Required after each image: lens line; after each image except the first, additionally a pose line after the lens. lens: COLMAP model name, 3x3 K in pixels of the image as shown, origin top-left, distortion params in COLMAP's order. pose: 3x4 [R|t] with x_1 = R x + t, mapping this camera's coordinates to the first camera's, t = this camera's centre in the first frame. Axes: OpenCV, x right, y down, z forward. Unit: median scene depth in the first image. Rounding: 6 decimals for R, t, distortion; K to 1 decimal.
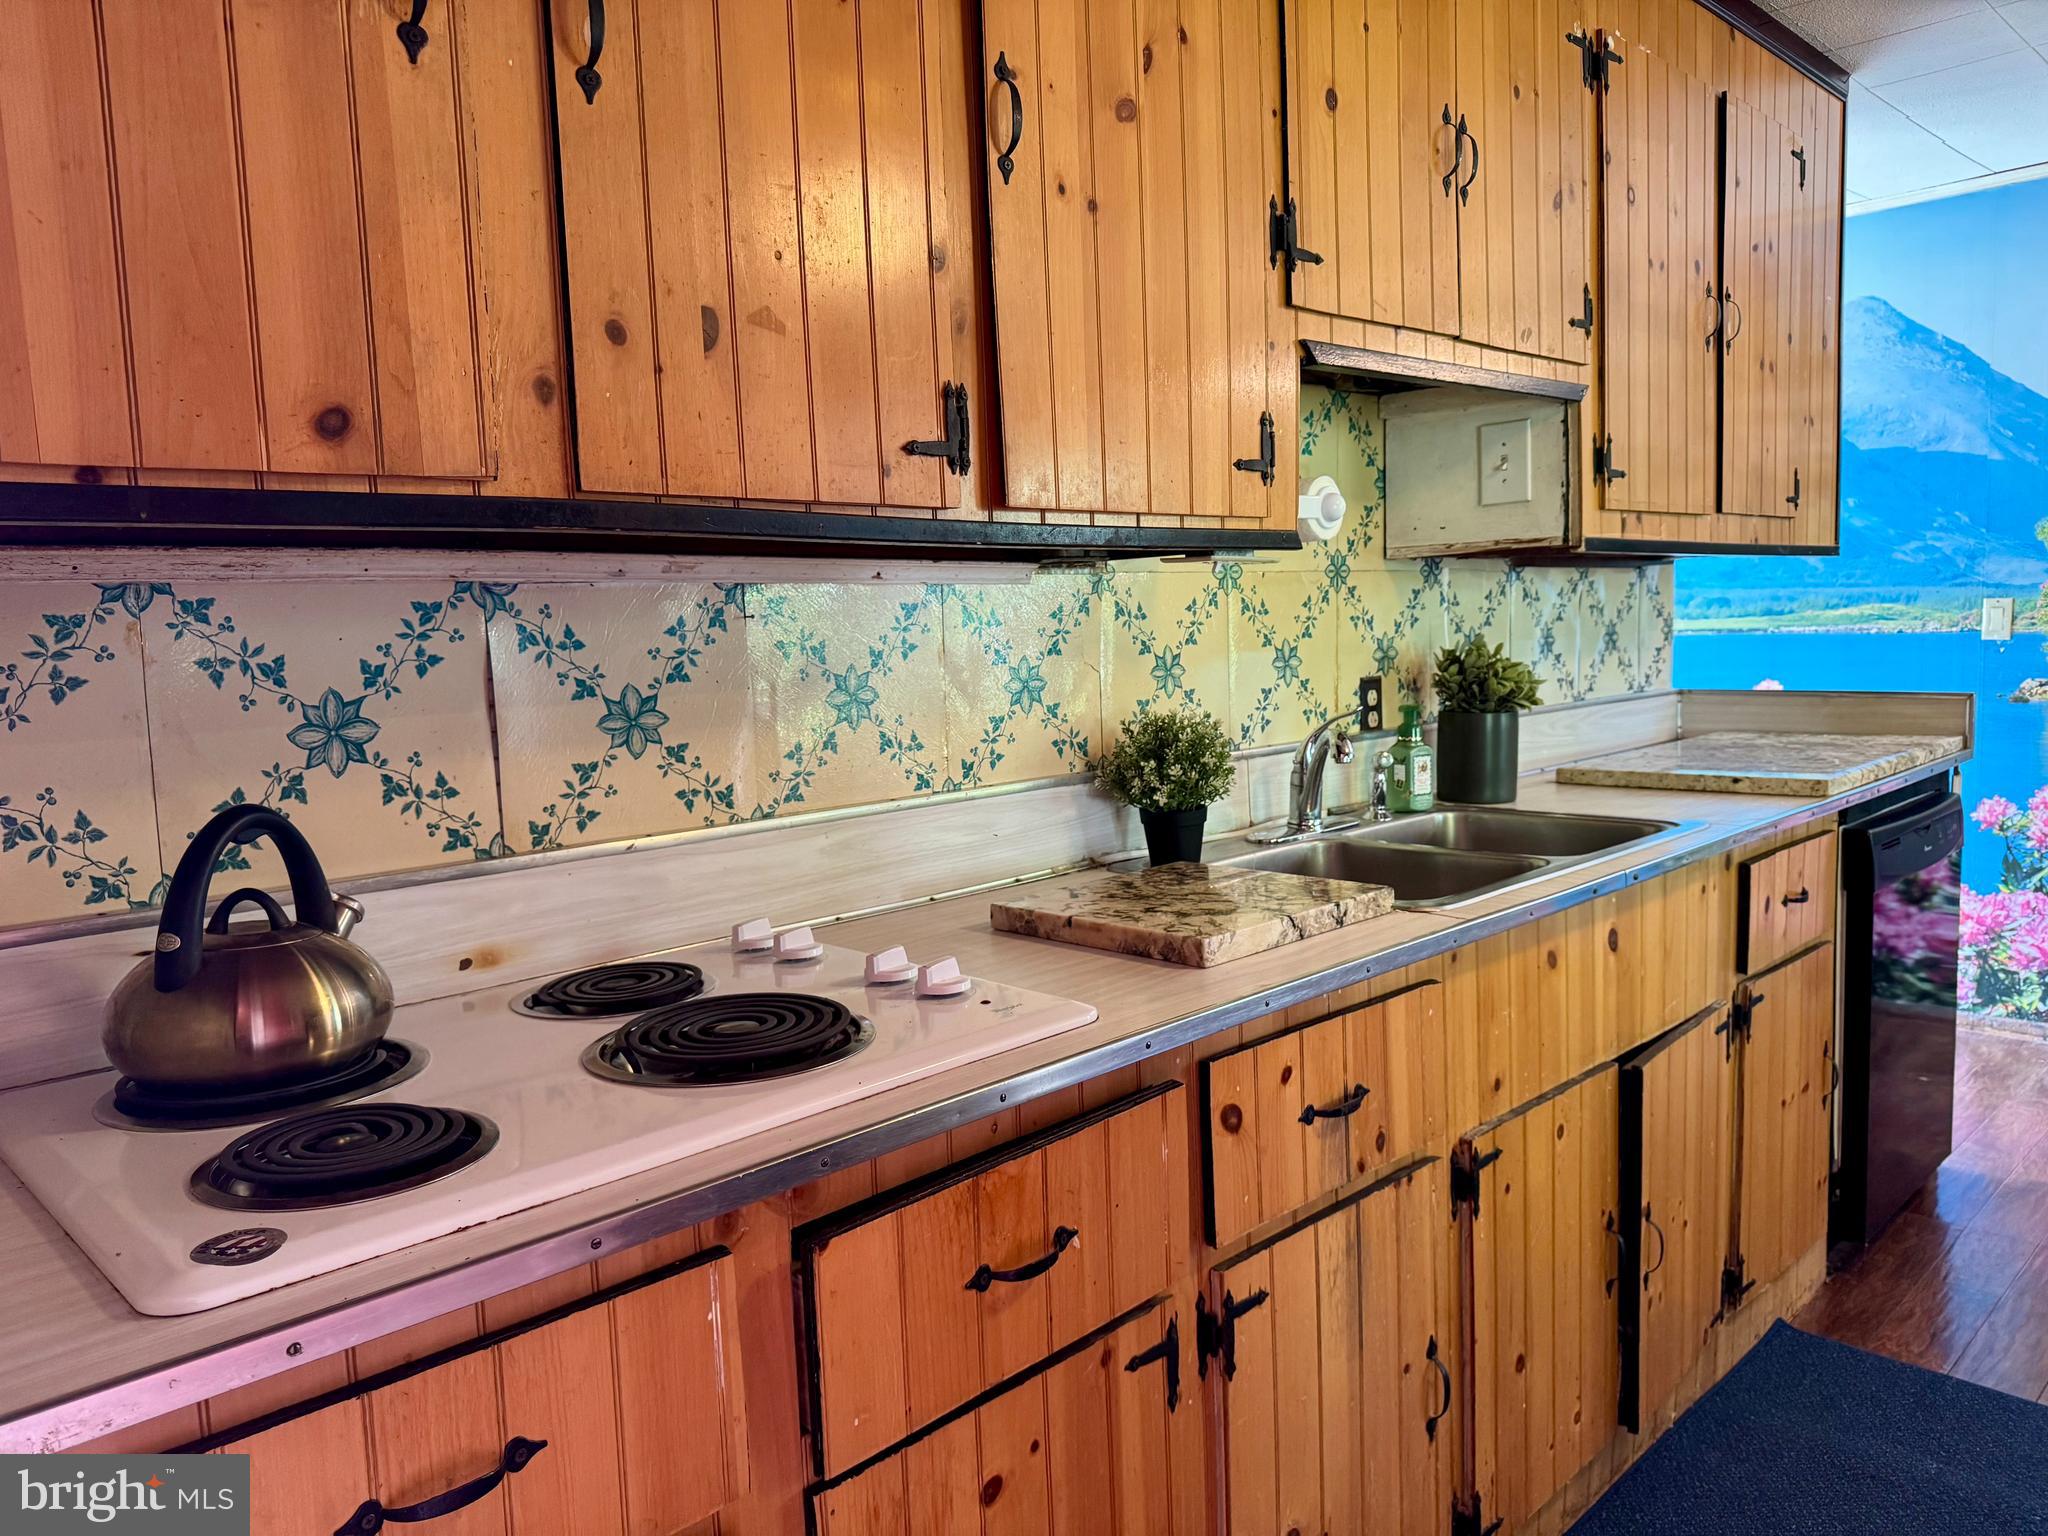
lens RADIAL K [[1452.2, 0, 1027.3], [0, 1452.2, 786.8], [0, 0, 1]] dist [0.065791, -0.087391]
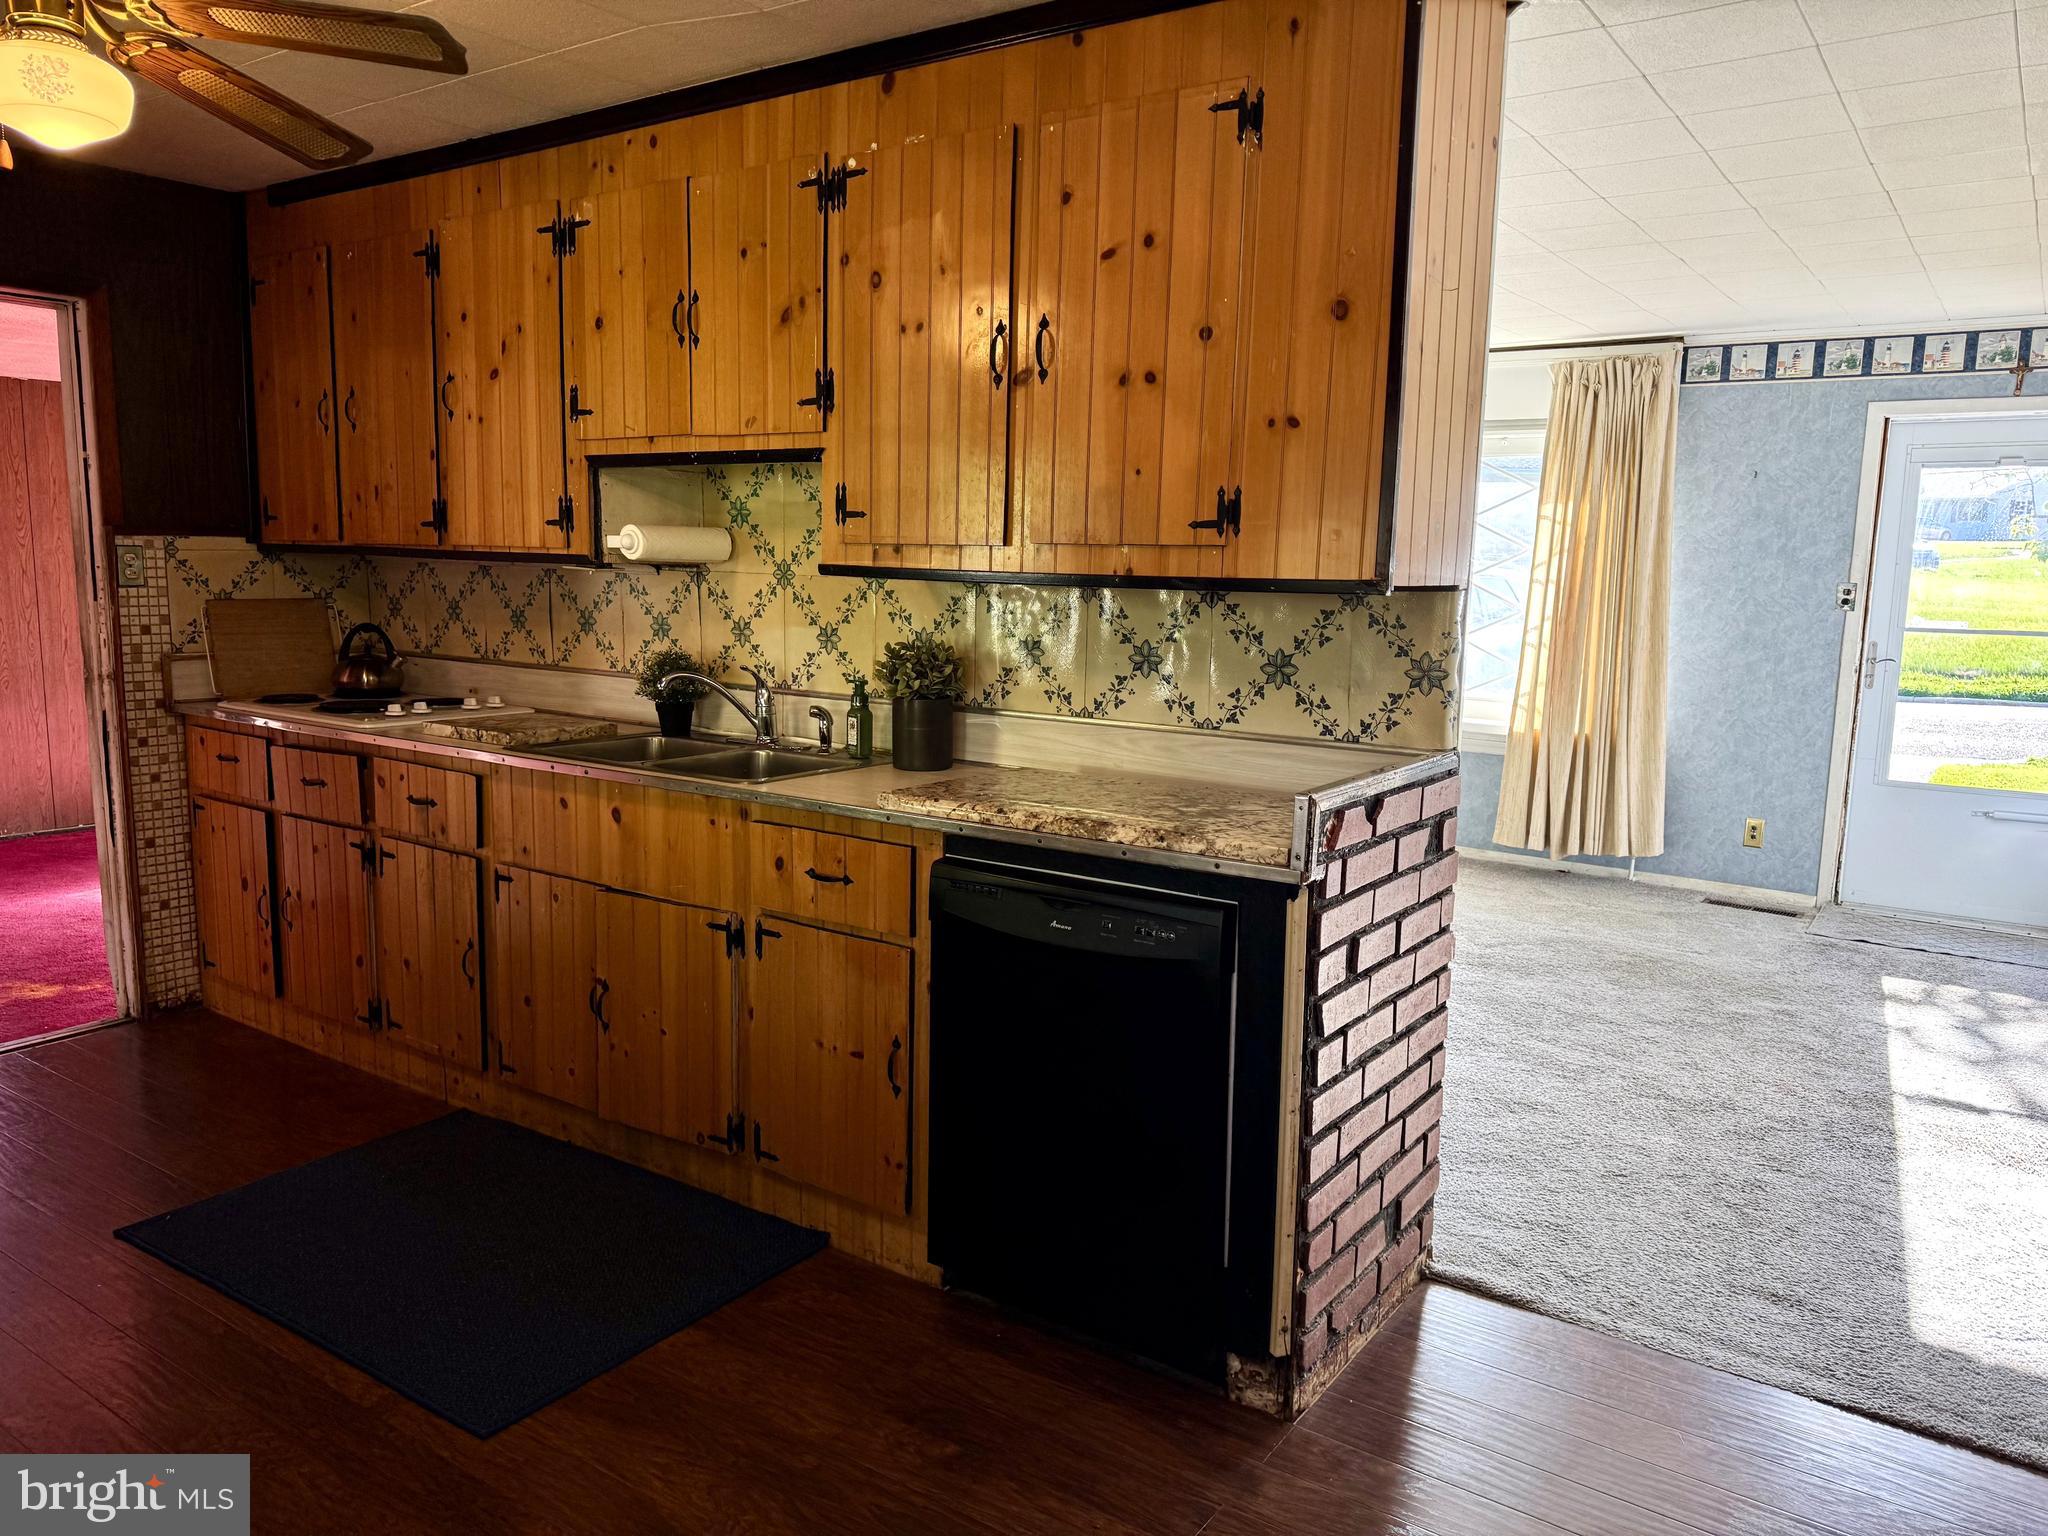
lens RADIAL K [[1452.2, 0, 1022.2], [0, 1452.2, 801.0], [0, 0, 1]] dist [0.065791, -0.087391]
pose [[0.176809, 0.204001, -0.962872, 1.855012], [-0.139353, 0.973618, 0.180689, -0.242973], [0.974330, 0.102232, 0.200573, 1.016031]]
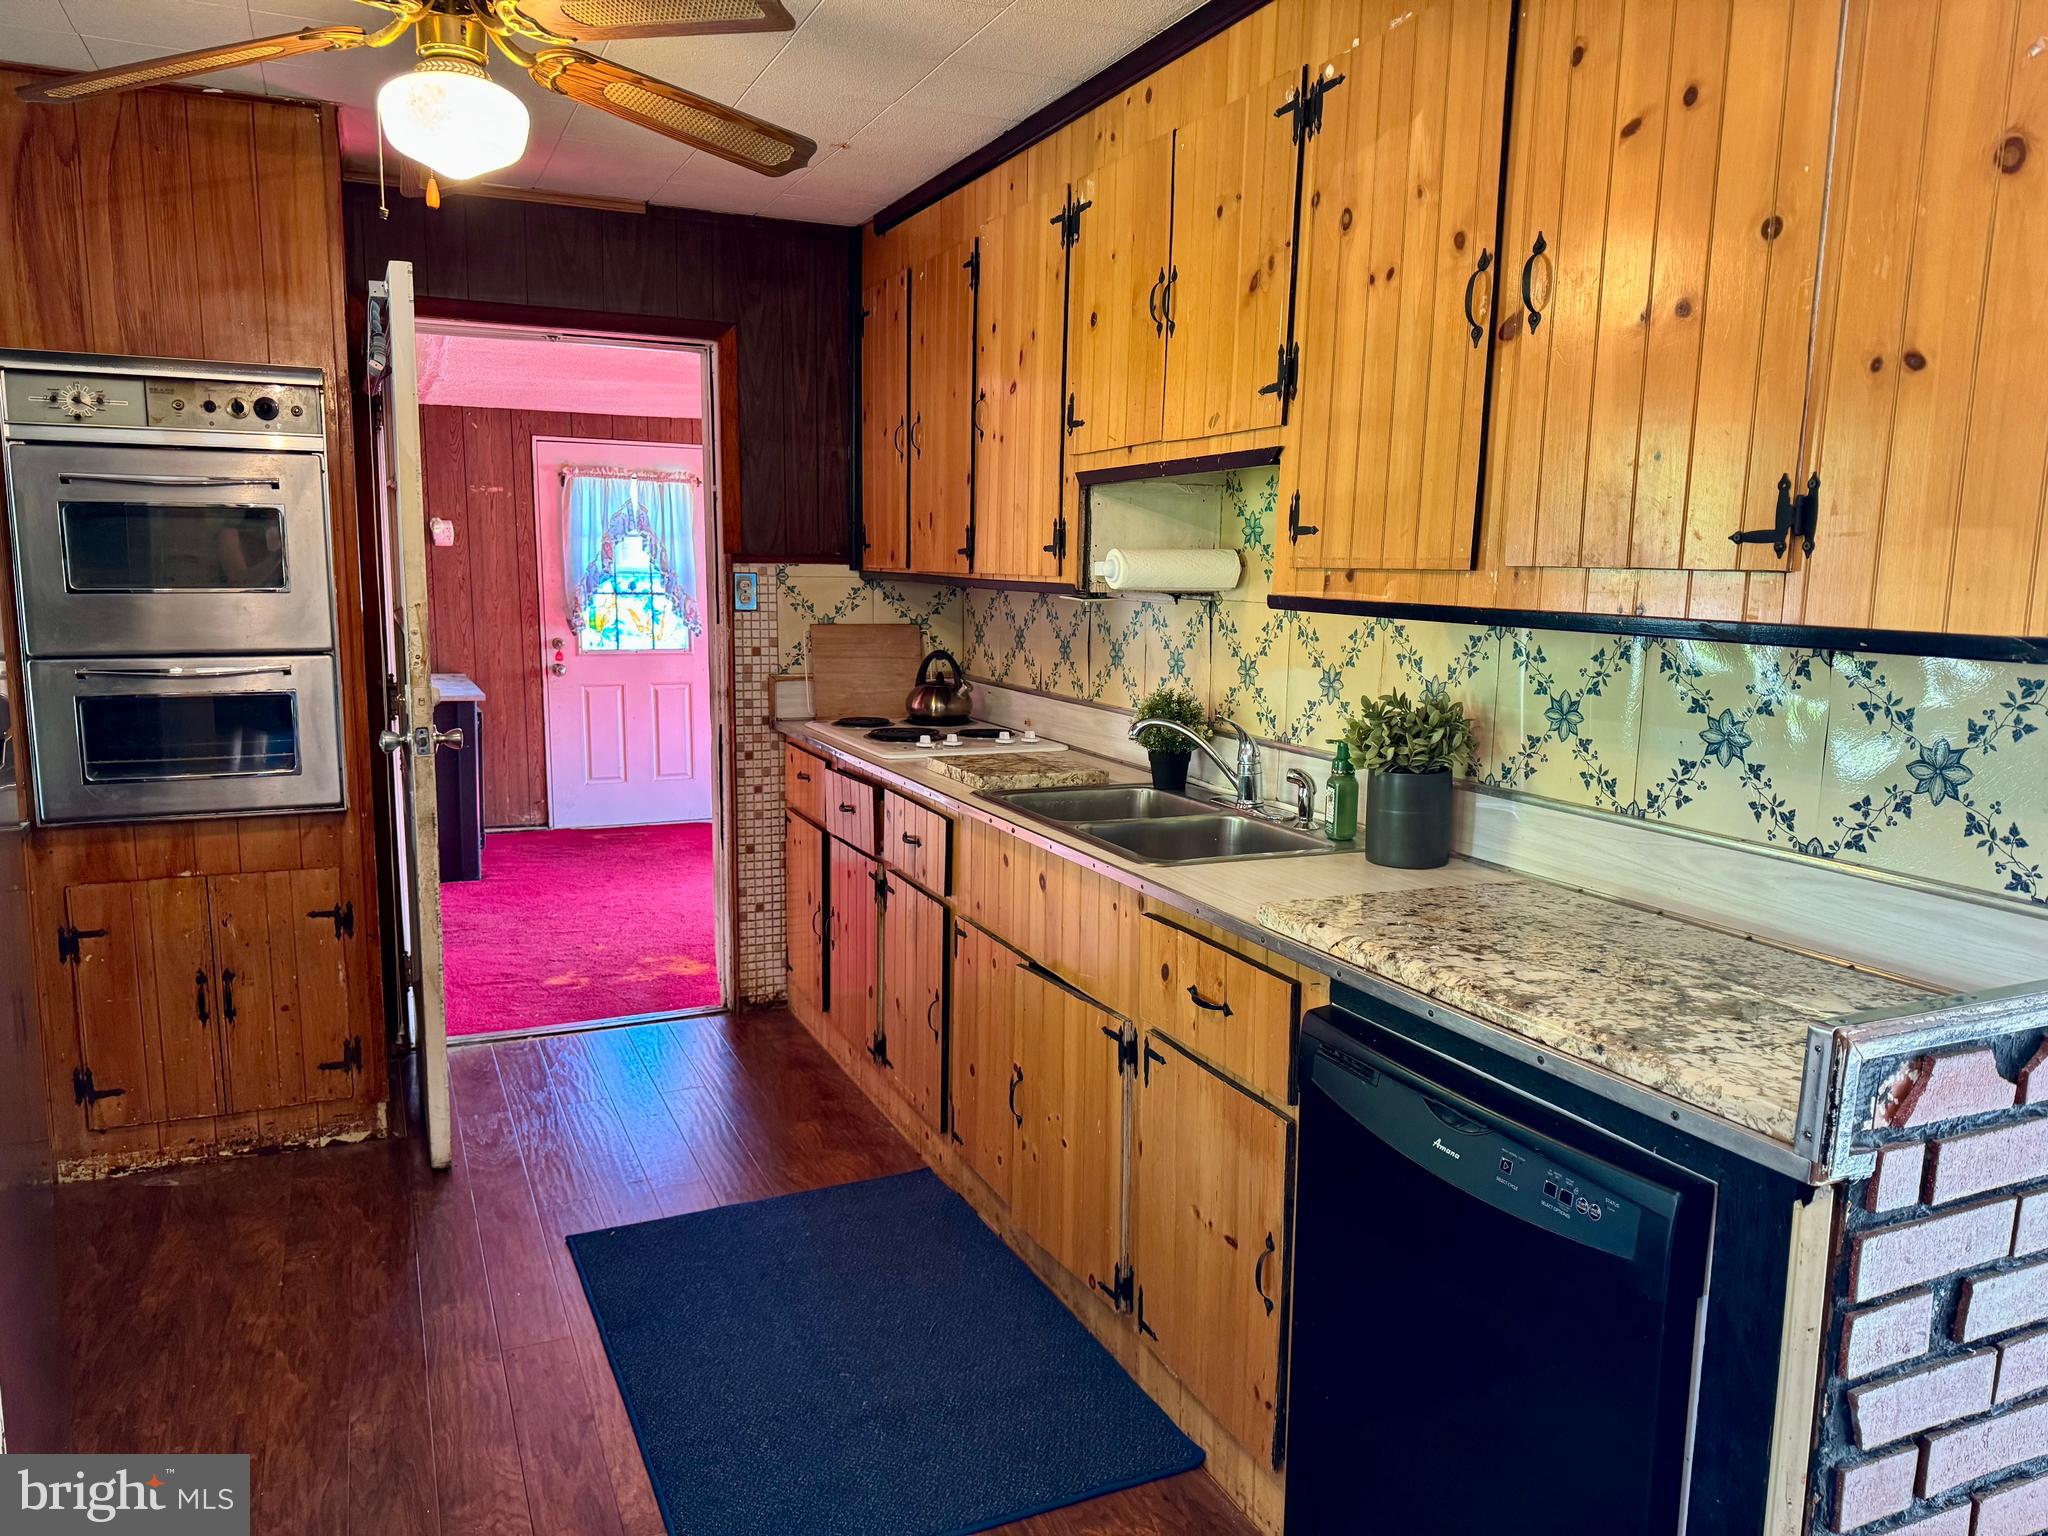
lens RADIAL K [[1452.2, 0, 993.2], [0, 1452.2, 789.3], [0, 0, 1]] dist [0.065791, -0.087391]
pose [[-0.362592, 0.178931, -0.914610, 1.529283], [-0.107165, 0.966880, 0.231642, -0.275475], [0.925766, 0.182006, -0.331408, 1.284164]]
